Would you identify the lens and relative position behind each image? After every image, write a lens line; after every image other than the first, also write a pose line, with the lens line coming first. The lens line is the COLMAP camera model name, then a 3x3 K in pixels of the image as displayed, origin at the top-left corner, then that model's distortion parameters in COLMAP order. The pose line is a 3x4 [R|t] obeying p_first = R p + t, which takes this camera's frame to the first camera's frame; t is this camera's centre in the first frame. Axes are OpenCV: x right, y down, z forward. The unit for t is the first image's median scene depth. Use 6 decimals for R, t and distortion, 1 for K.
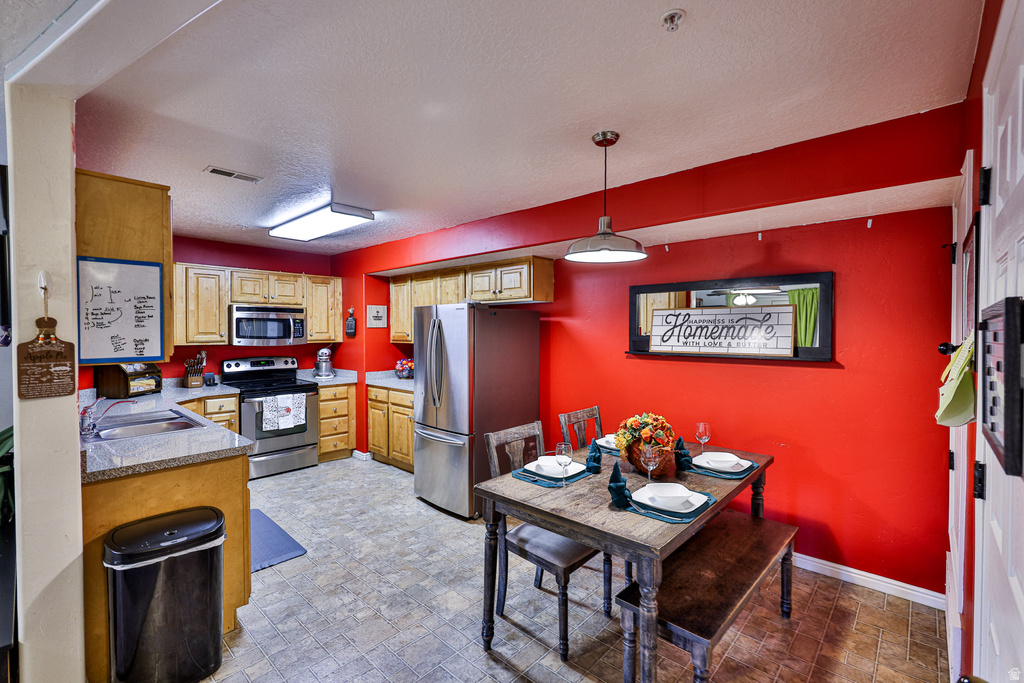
lens RADIAL K [[444.1, 0, 513.4], [0, 444.1, 338.8], [0, 0, 1]] dist [0.013806, 0.000265]
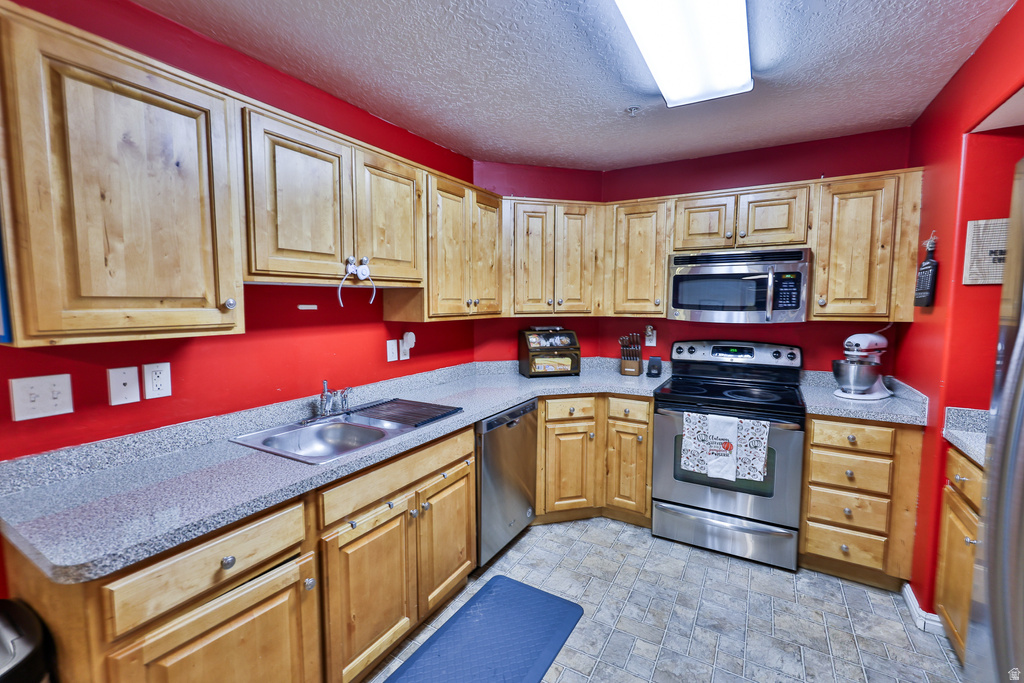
lens RADIAL K [[444.1, 0, 510.3], [0, 444.1, 338.6], [0, 0, 1]] dist [0.013806, 0.000265]
pose [[0.218083, 0.085701, -0.972160, -0.050487], [-0.017368, 0.996320, 0.083935, -0.006393], [0.975776, -0.001421, 0.218769, 0.557521]]
